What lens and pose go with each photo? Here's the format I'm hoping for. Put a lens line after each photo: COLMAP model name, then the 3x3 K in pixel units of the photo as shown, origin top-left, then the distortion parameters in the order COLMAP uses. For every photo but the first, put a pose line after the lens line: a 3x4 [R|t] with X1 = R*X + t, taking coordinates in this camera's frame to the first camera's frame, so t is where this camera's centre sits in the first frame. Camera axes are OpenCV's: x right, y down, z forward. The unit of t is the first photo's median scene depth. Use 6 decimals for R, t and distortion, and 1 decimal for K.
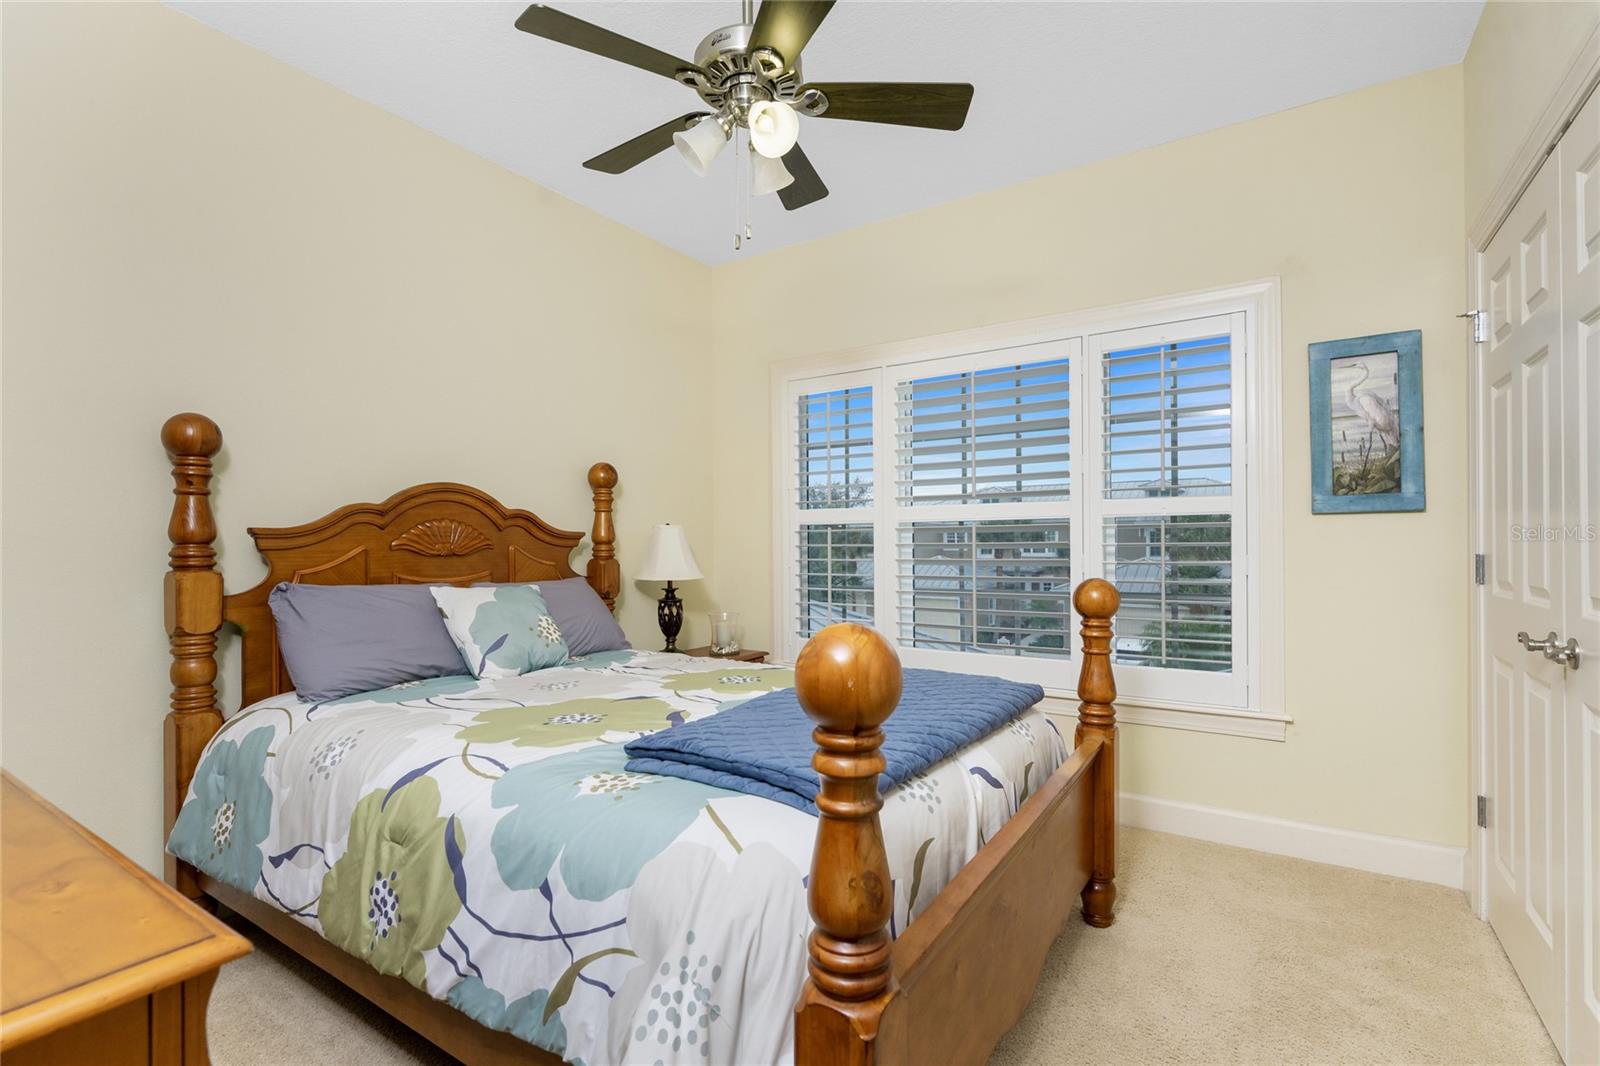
lens RADIAL K [[727.8, 0, 793.0], [0, 727.8, 538.1], [0, 0, 1]] dist [-0.000595, -0.000069]
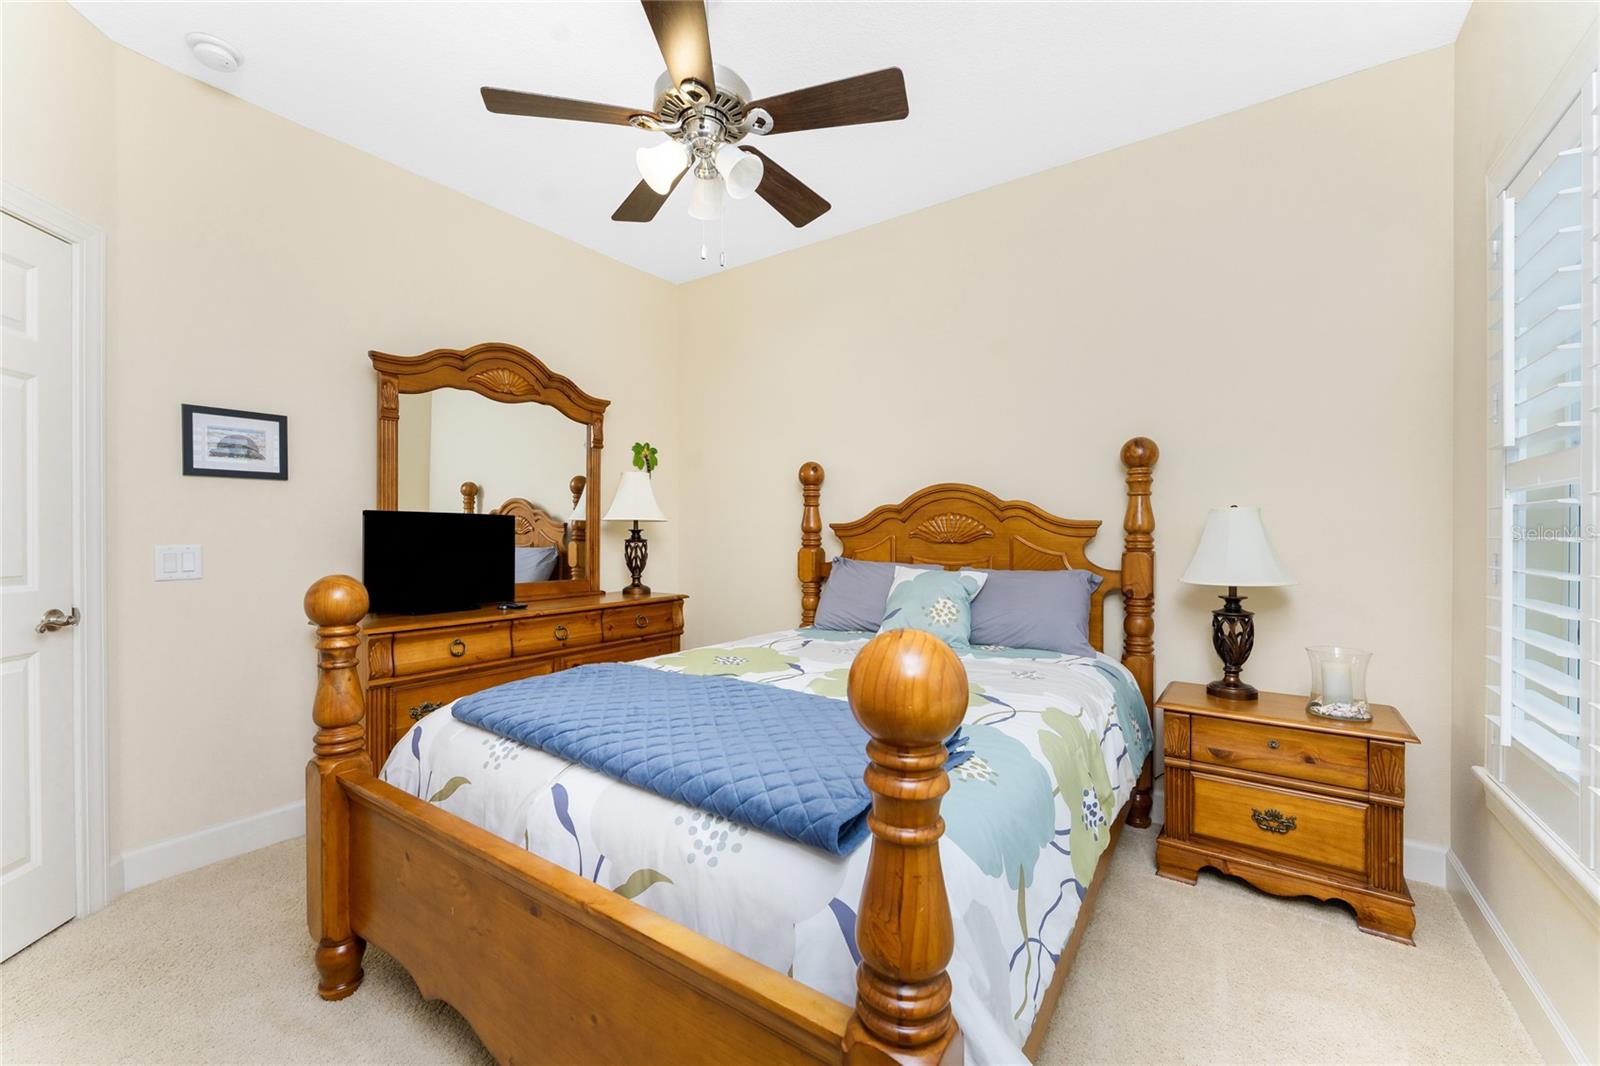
lens RADIAL K [[637.6, 0, 800.3], [0, 637.6, 542.8], [0, 0, 1]] dist [-0.000592, -0.000068]
pose [[-0.011208, 0.013607, -0.999845, 0.559181], [0.004884, 0.999896, 0.013553, 0.007371], [0.999925, -0.004732, -0.011273, 0.717051]]
